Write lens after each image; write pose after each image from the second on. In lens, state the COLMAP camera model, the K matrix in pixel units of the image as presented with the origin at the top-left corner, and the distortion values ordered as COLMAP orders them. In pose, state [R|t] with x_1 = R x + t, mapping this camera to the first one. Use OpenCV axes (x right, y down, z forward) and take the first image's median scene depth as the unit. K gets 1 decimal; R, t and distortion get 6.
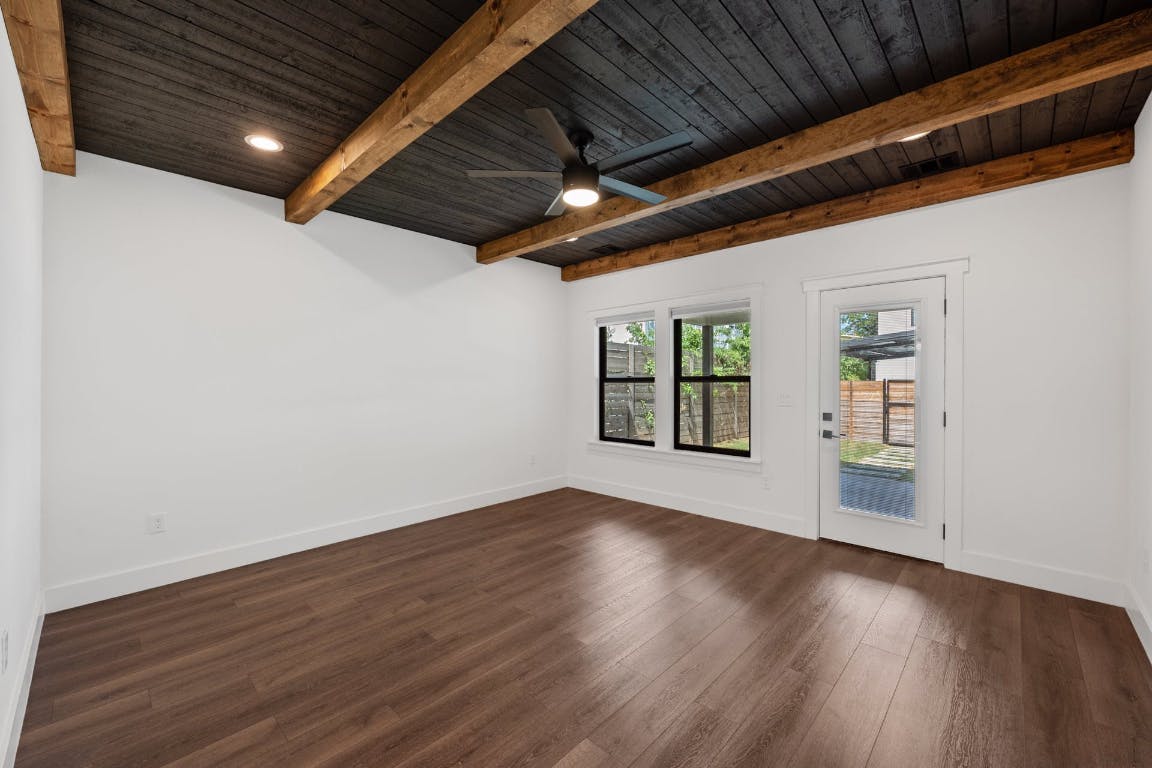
lens RADIAL K [[462.5, 0, 578.0], [0, 462.5, 383.0], [0, 0, 1]] dist [0.000352, 0.000247]
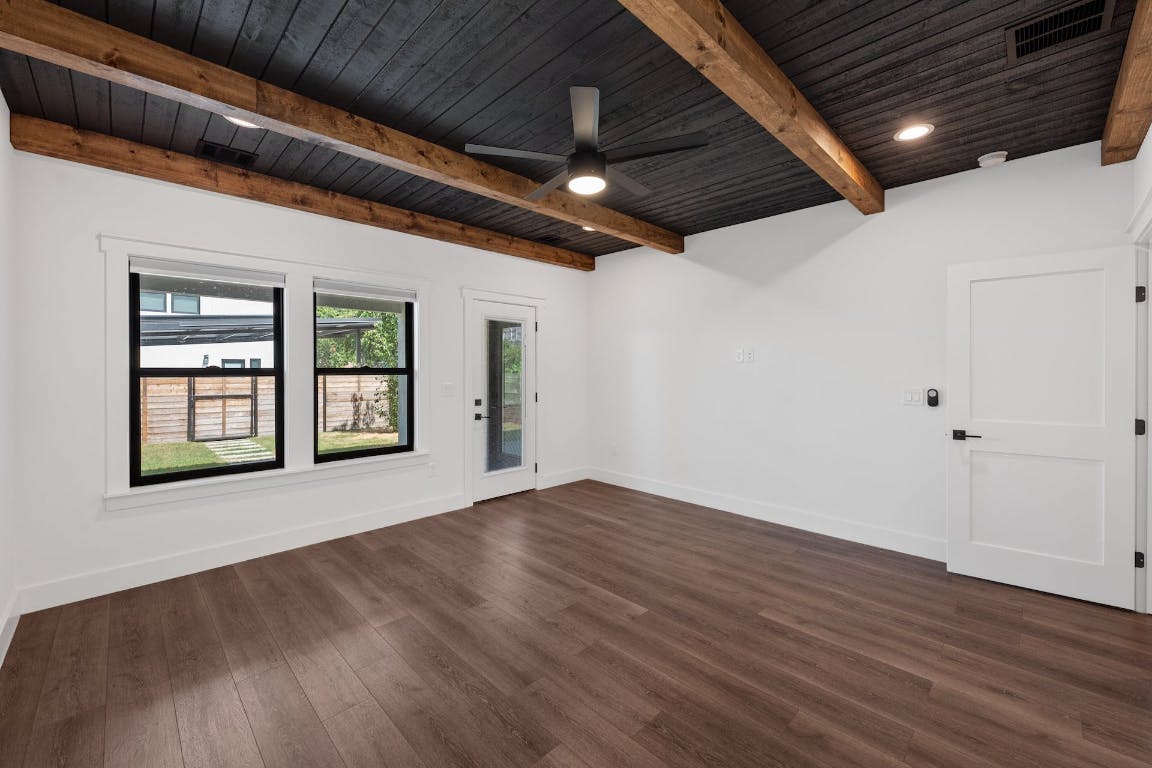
lens RADIAL K [[462.5, 0, 572.6], [0, 462.5, 376.5], [0, 0, 1]] dist [0.000352, 0.000247]
pose [[0.032223, -0.012496, 0.999403, -0.670106], [0.004372, 0.999914, 0.012362, -0.010499], [-0.999471, 0.003971, 0.032275, 0.695758]]
